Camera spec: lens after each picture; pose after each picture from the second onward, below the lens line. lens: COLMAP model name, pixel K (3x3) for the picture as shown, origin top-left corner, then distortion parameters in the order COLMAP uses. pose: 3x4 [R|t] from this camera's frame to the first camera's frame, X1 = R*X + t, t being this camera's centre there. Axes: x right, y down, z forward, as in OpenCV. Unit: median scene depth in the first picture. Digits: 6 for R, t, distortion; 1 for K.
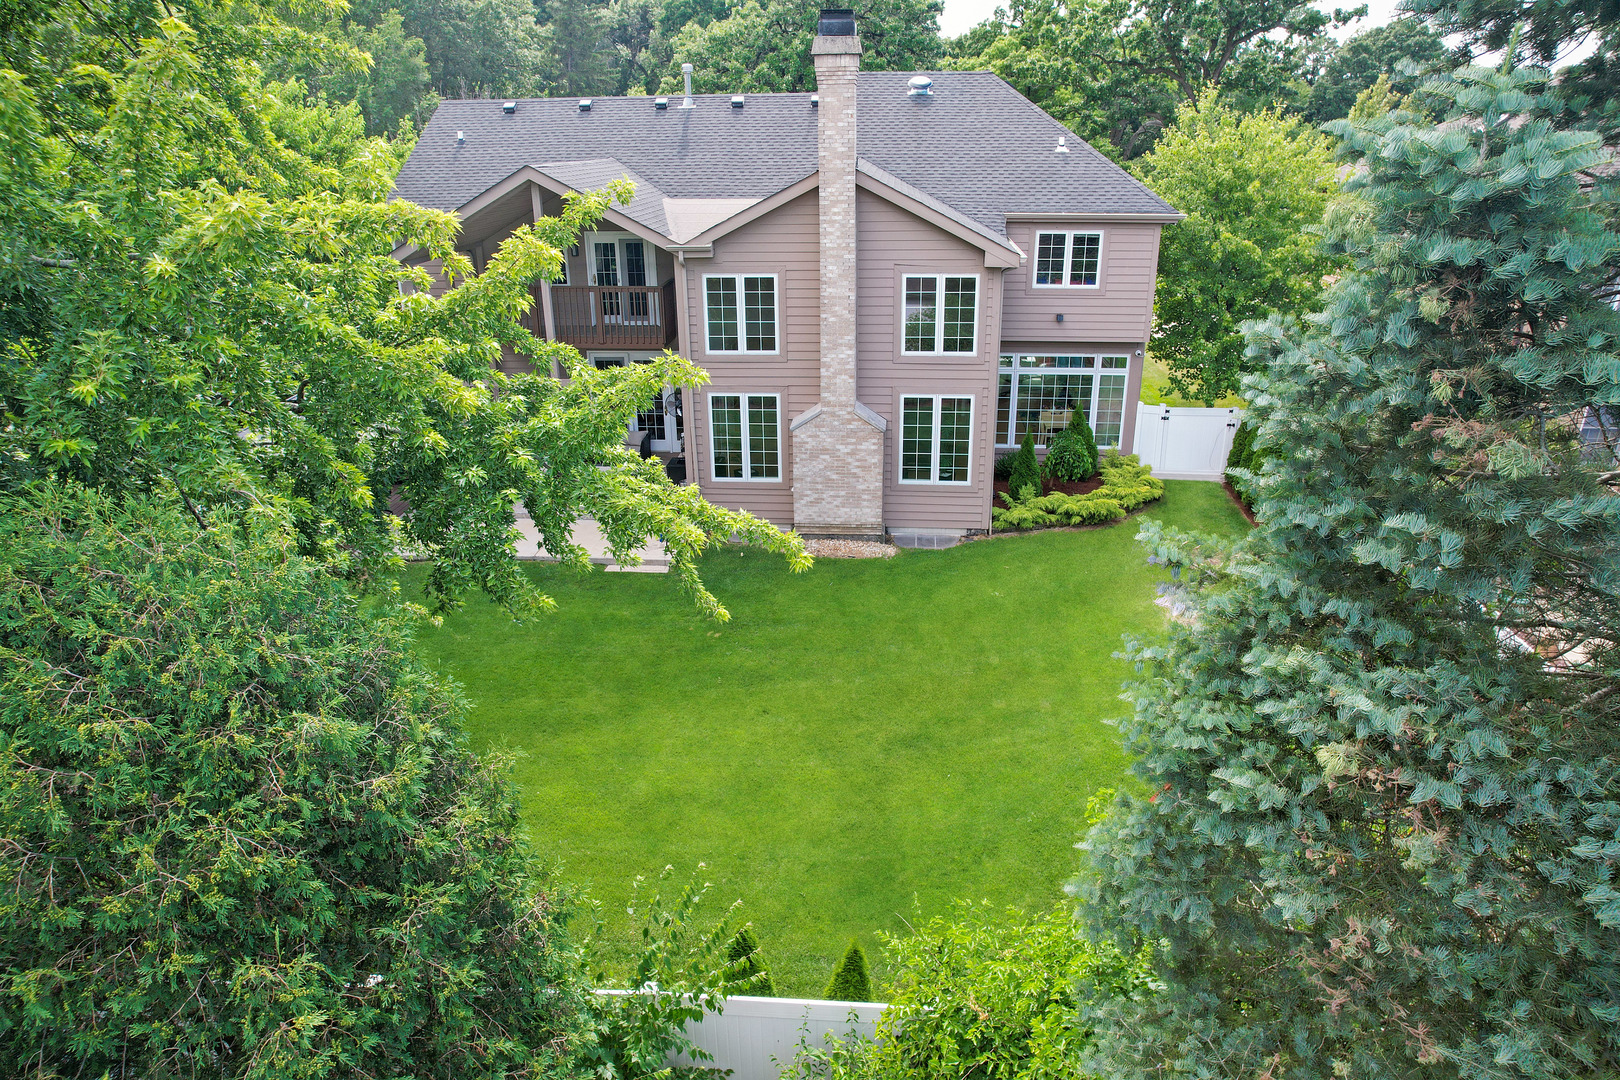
lens RADIAL K [[1028.5, 0, 812.9], [0, 1028.5, 533.5], [0, 0, 1]] dist [-0.021828, 0.000578]
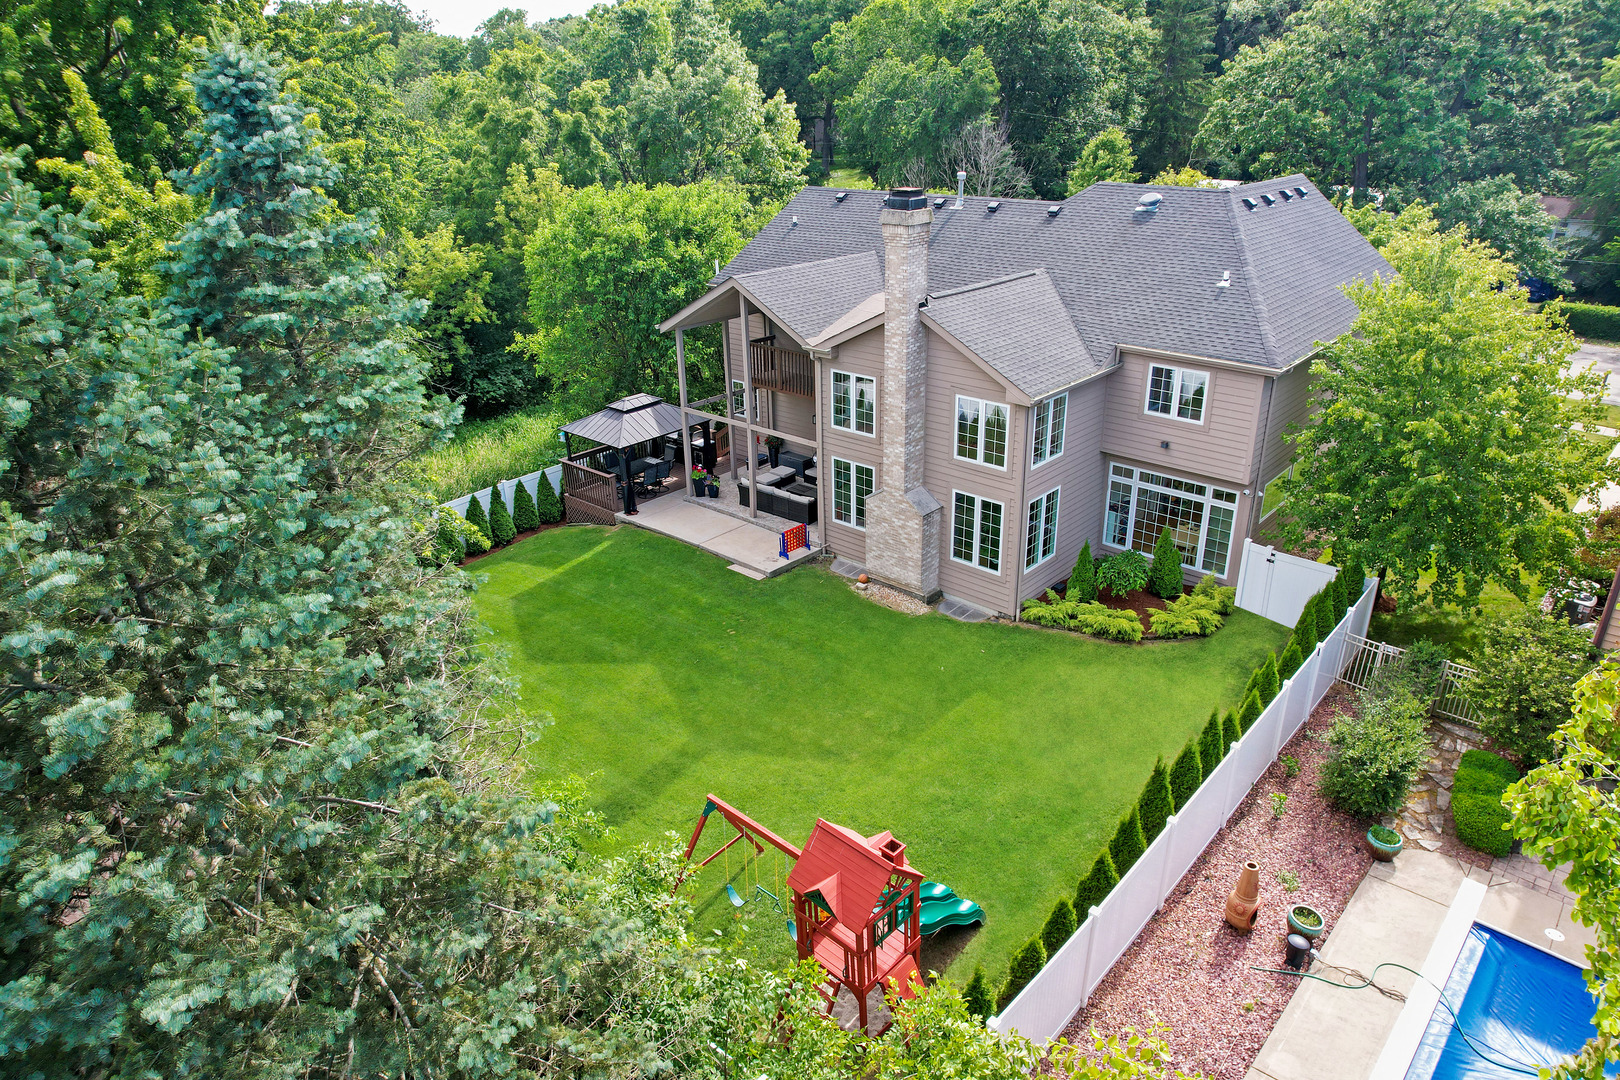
lens RADIAL K [[1028.5, 0, 810.5], [0, 1028.5, 540.9], [0, 0, 1]] dist [-0.021828, 0.000578]
pose [[0.800592, 0.240275, -0.548927, 0.593295], [-0.214878, 0.970277, 0.111314, -0.163772], [0.559357, 0.028835, 0.828425, -0.091389]]
